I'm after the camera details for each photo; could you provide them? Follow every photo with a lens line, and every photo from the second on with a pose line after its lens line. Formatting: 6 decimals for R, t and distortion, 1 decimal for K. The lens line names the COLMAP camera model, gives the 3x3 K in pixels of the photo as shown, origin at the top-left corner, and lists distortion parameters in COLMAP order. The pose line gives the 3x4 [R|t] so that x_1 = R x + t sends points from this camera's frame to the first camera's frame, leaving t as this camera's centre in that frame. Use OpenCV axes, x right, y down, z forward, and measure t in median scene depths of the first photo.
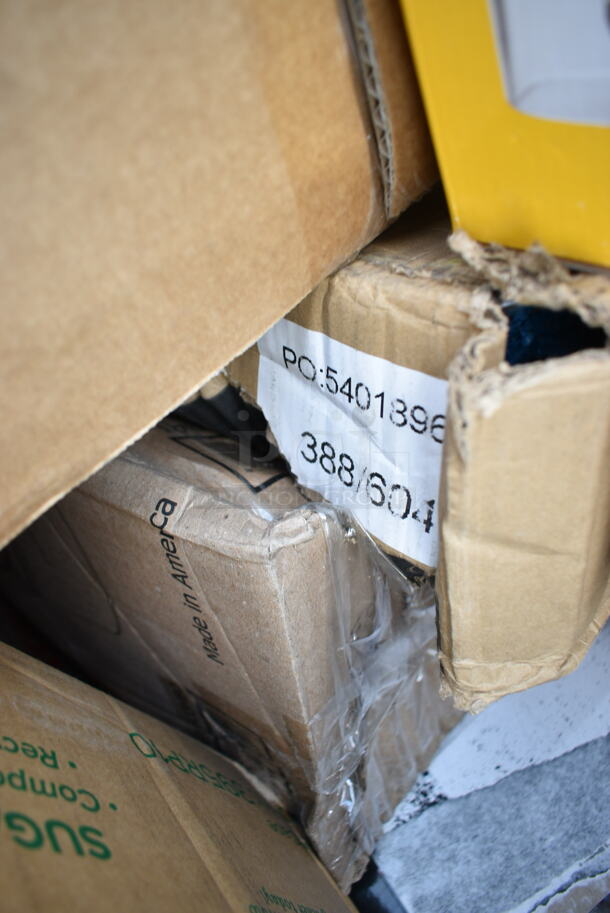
lens RADIAL K [[684.1, 0, 305.4], [0, 684.1, 456.5], [0, 0, 1]] dist [-0.018767, 0.008262]
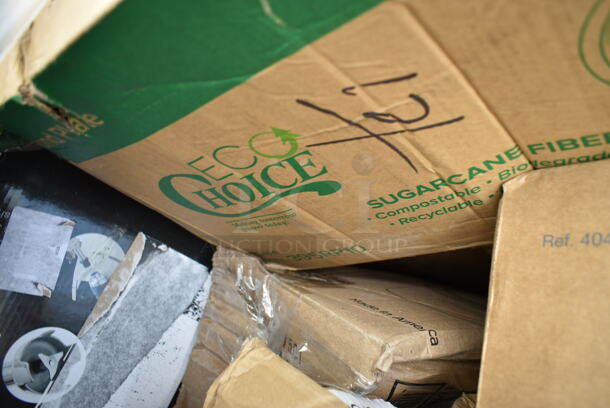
lens RADIAL K [[457.1, 0, 304.8], [0, 457.1, 203.5], [0, 0, 1]] dist [-0.018767, 0.008262]
pose [[-0.823472, 0.444791, -0.352215, 0.262881], [-0.565267, -0.696443, 0.442086, -0.013594], [-0.048662, 0.563141, 0.824927, -0.197962]]
